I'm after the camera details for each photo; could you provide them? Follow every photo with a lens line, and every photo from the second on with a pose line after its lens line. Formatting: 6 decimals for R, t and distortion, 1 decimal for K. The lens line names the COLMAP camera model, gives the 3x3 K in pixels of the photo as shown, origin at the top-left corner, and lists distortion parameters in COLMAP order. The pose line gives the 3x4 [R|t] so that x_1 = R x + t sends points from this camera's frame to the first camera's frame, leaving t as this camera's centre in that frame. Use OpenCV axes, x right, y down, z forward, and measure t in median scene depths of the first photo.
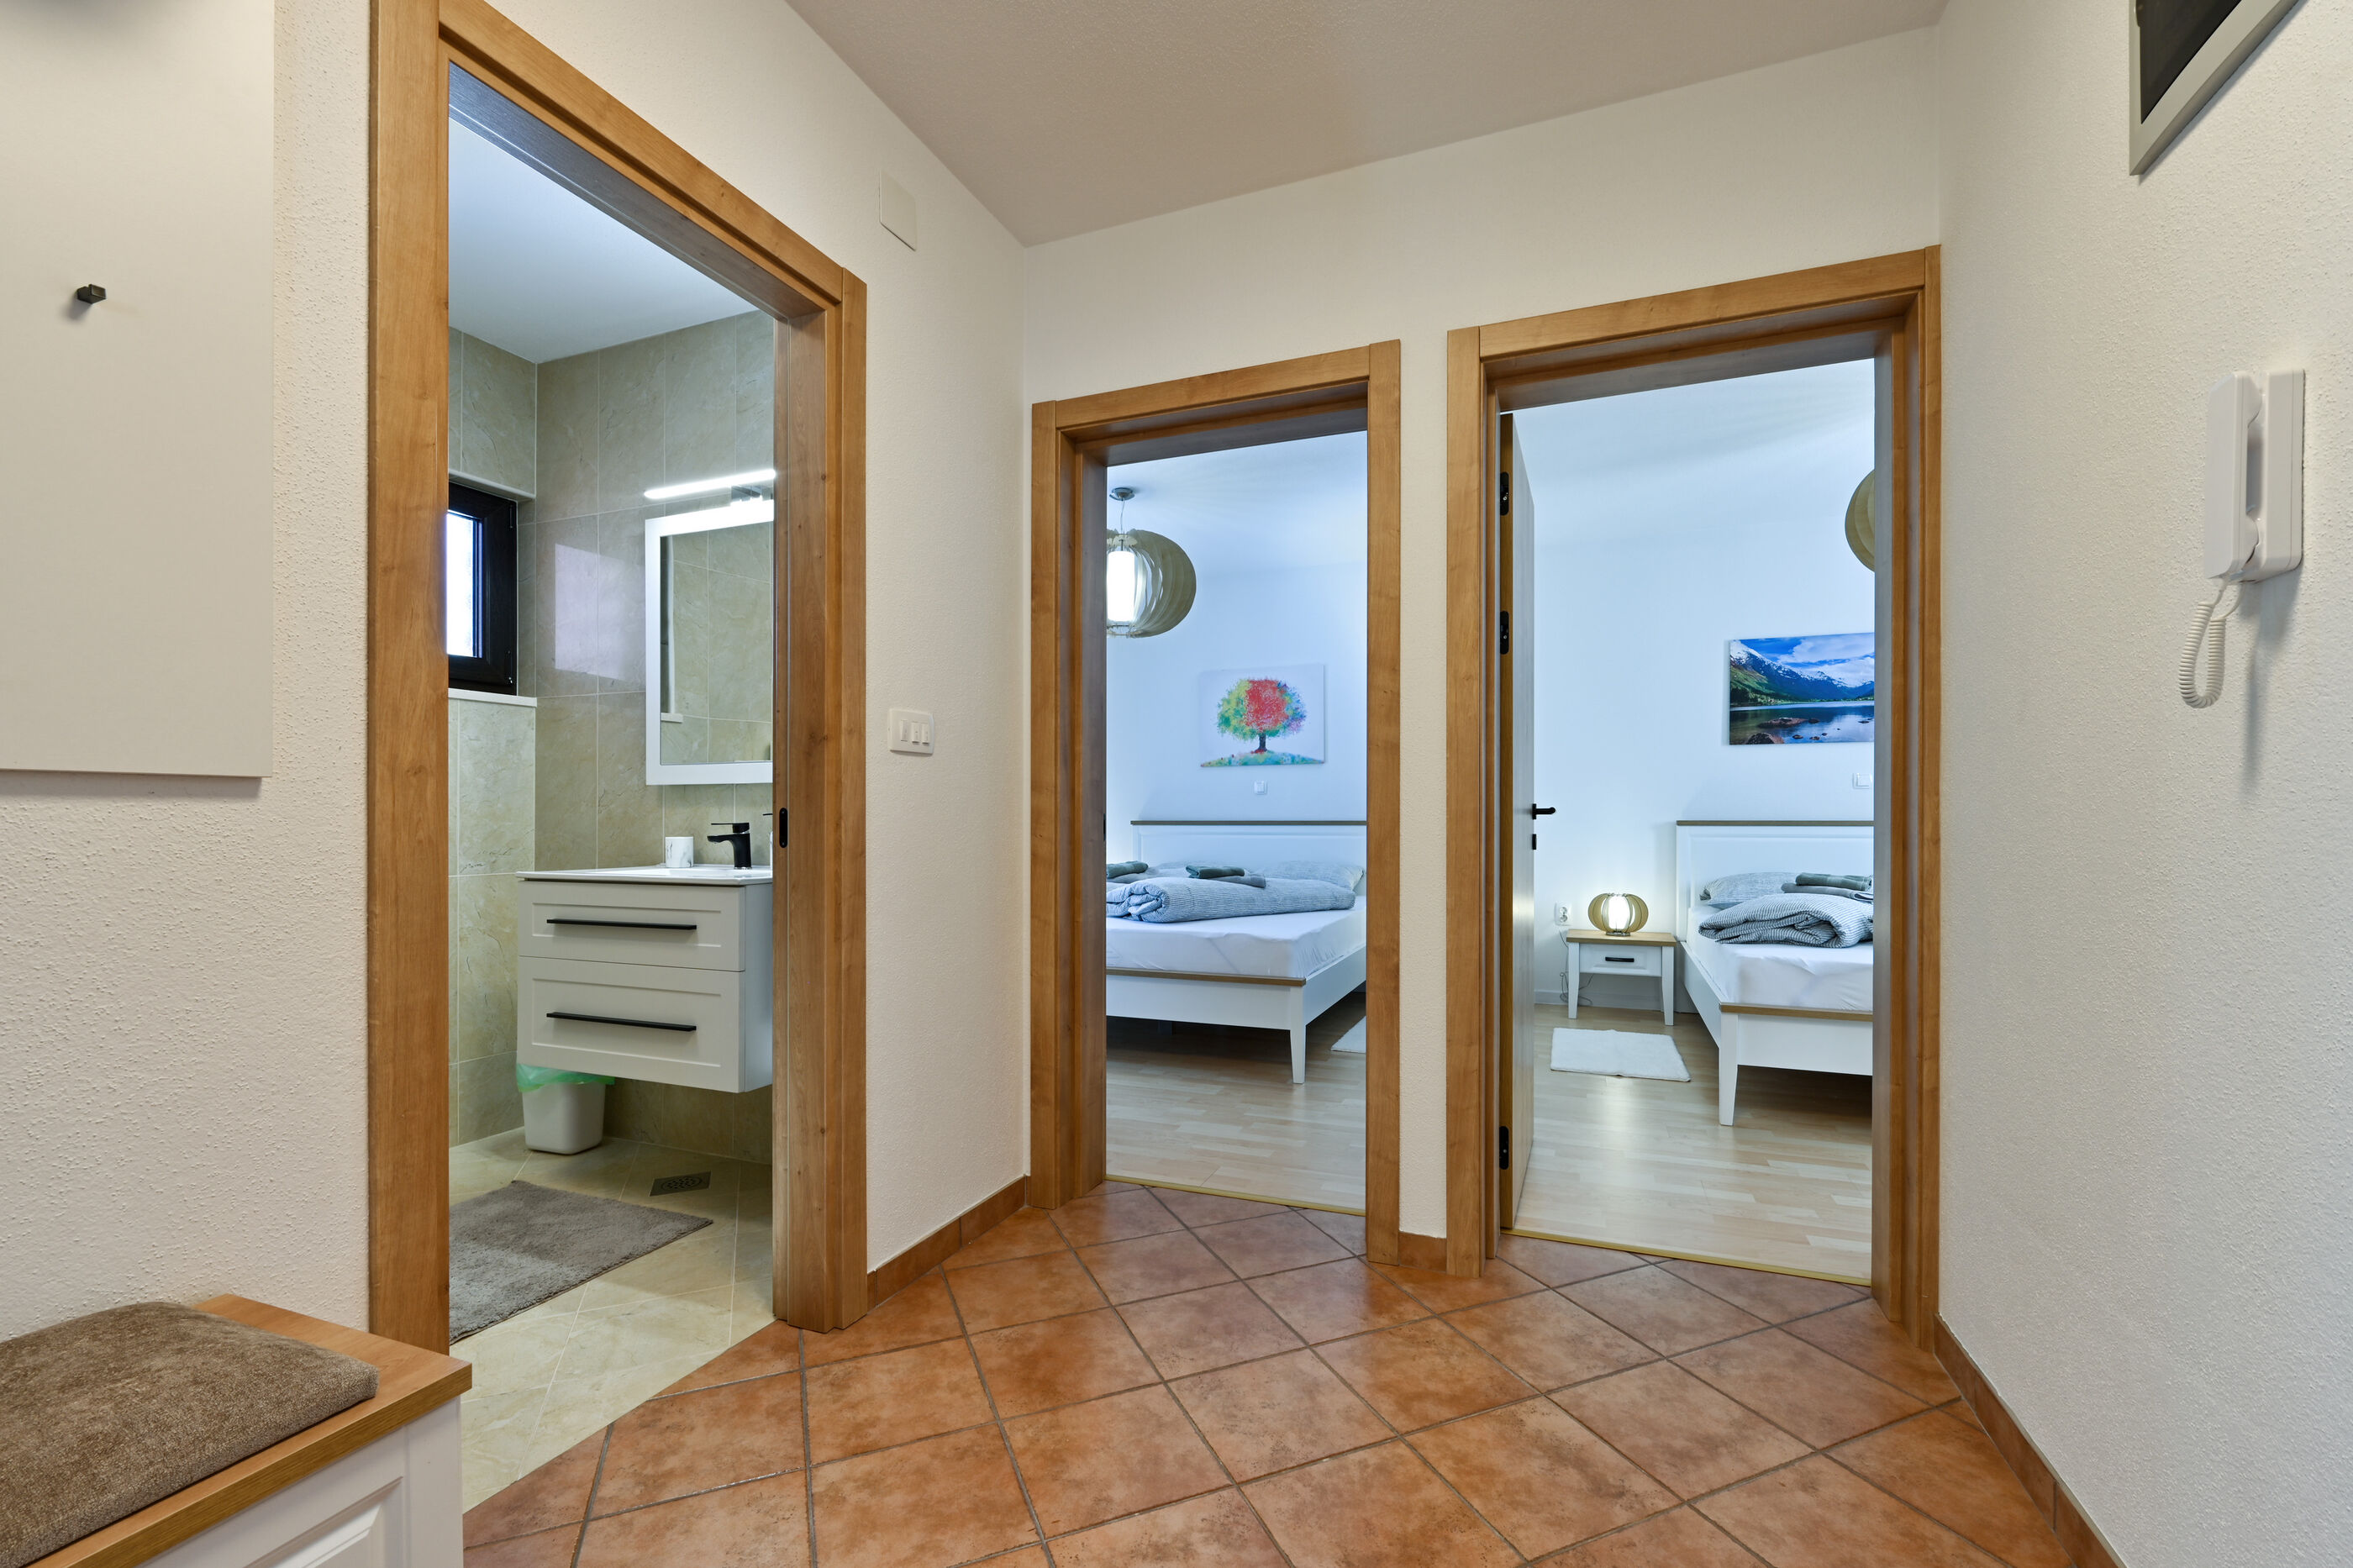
lens RADIAL K [[993.6, 0, 1230.2], [0, 993.6, 824.0], [0, 0, 1]] dist [-0.011920, 0.000150]
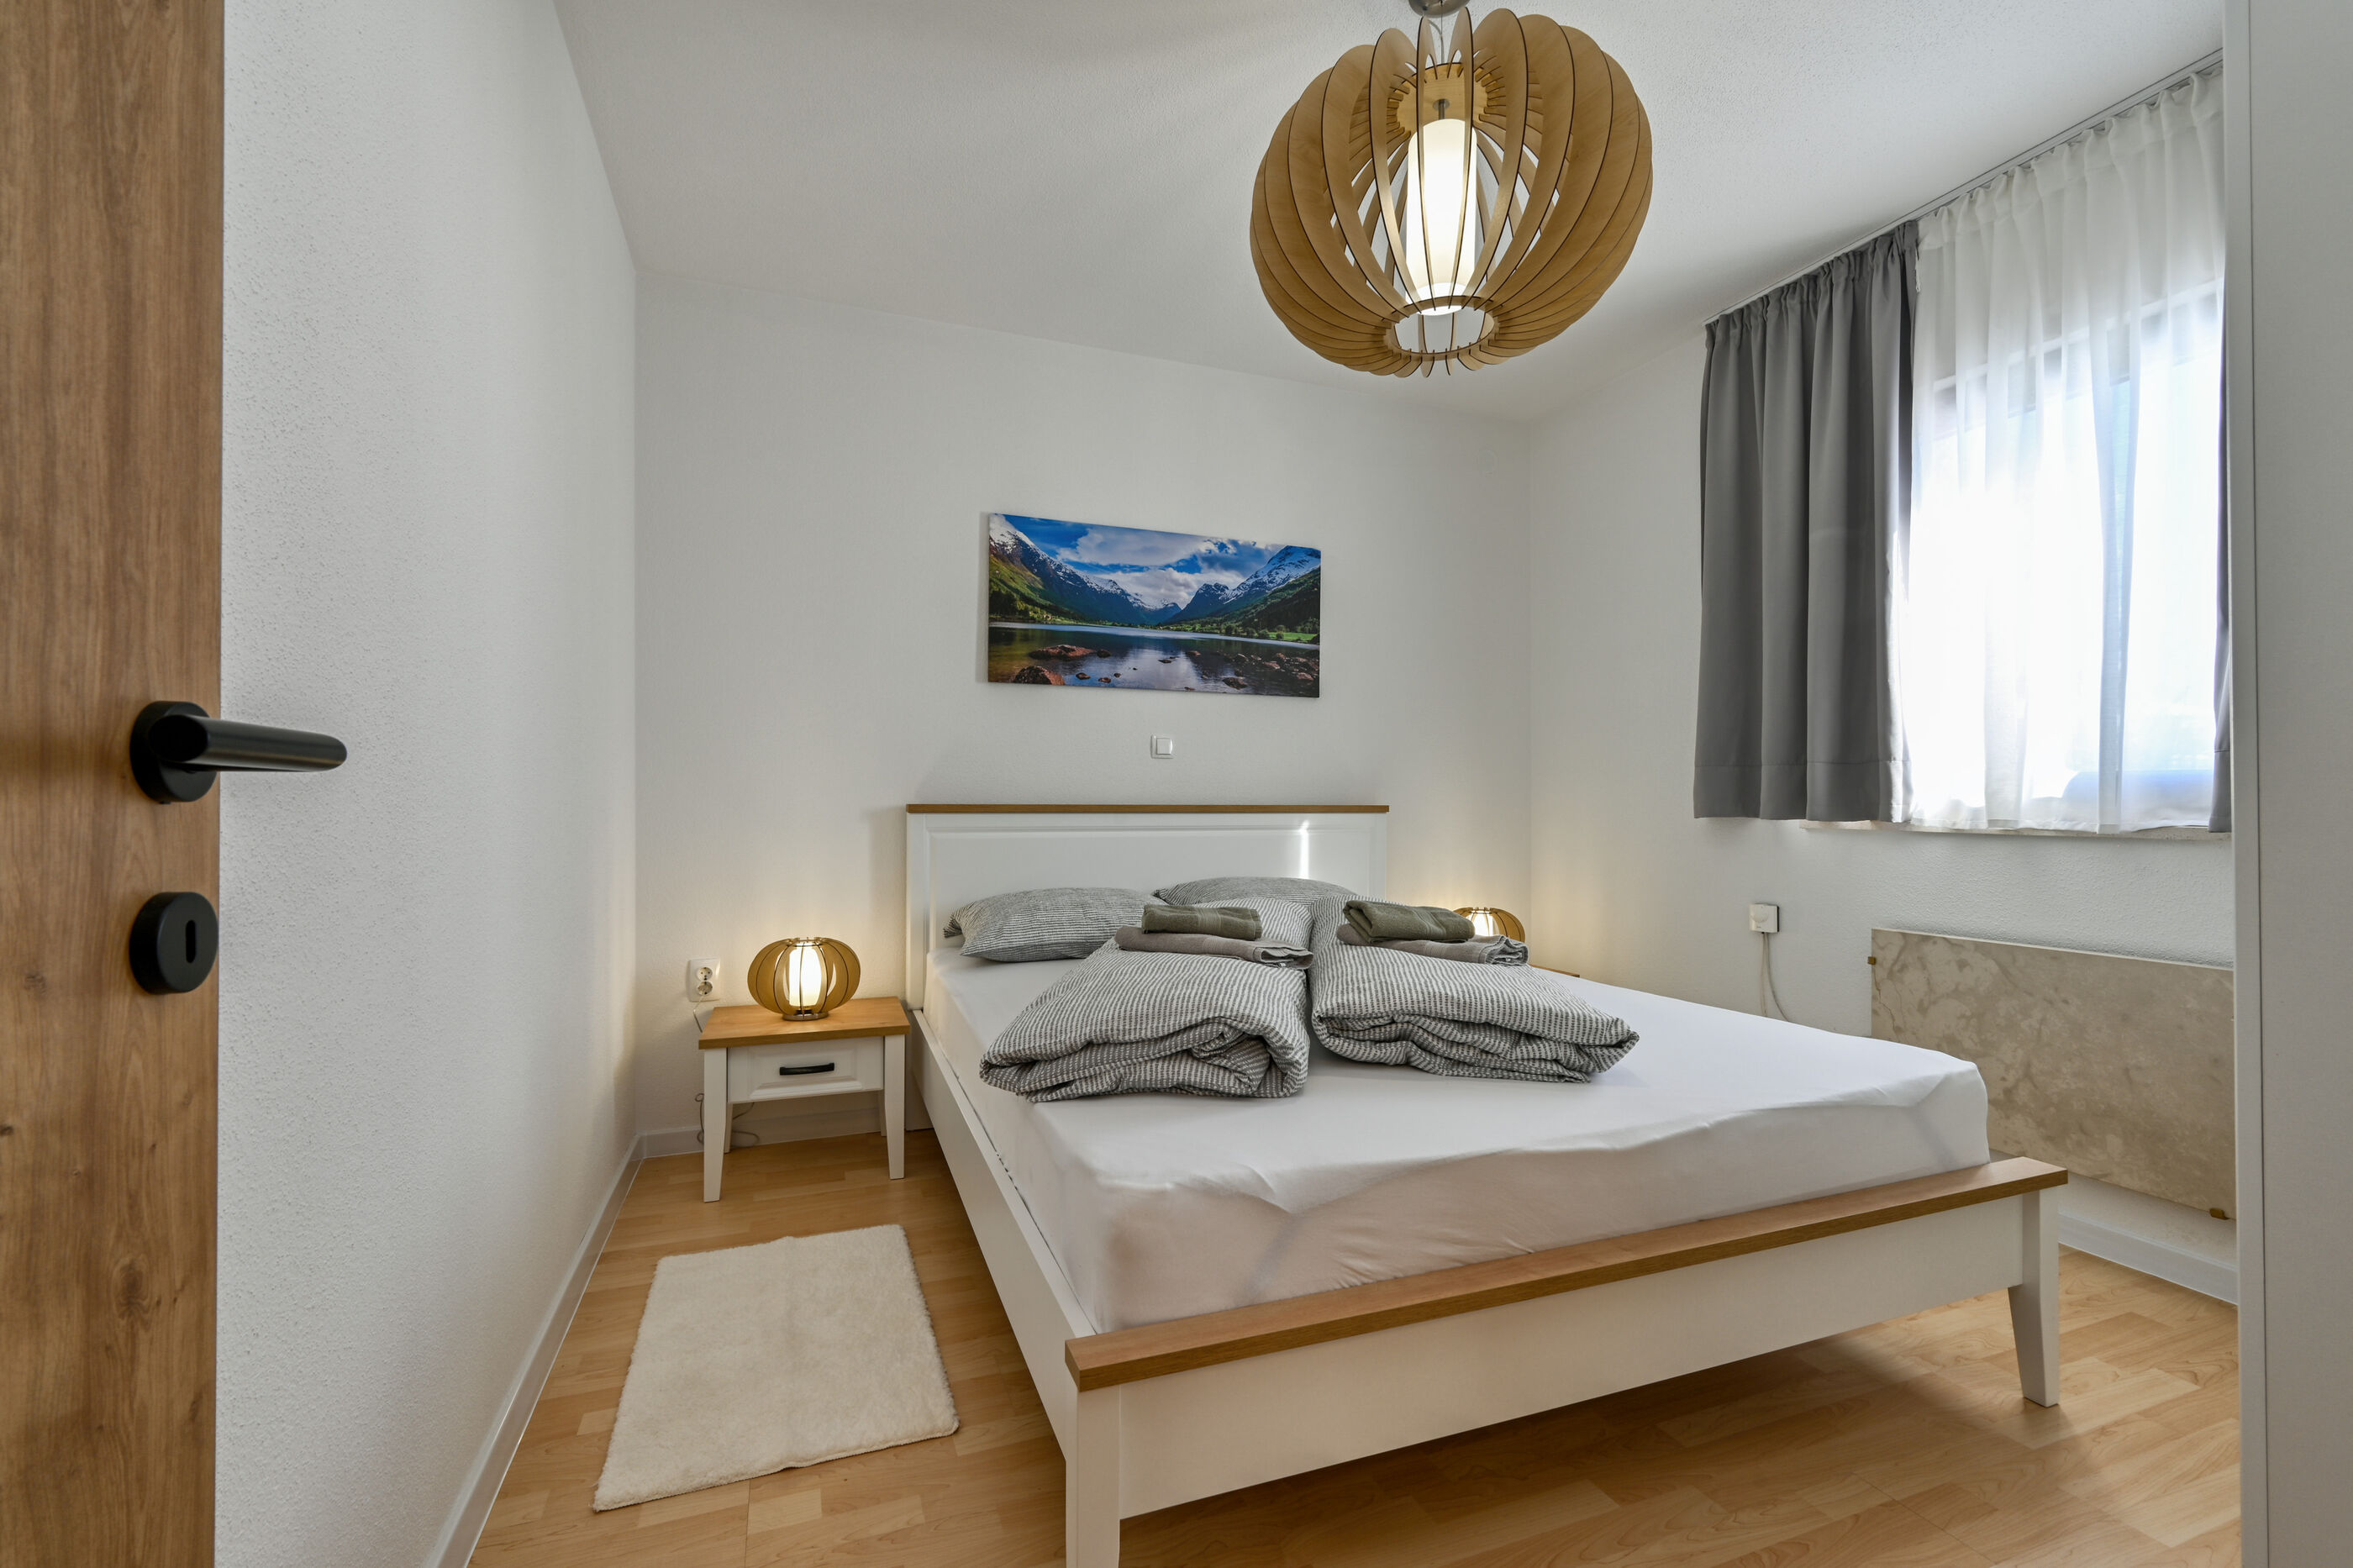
lens RADIAL K [[942.7, 0, 1155.0], [0, 942.7, 795.1], [0, 0, 1]] dist [0.001471, 0.000282]
pose [[0.761827, 0.007681, 0.647734, 0.206969], [-0.000054, 0.999930, -0.011794, -0.002282], [-0.647780, 0.008950, 0.761775, 0.495054]]
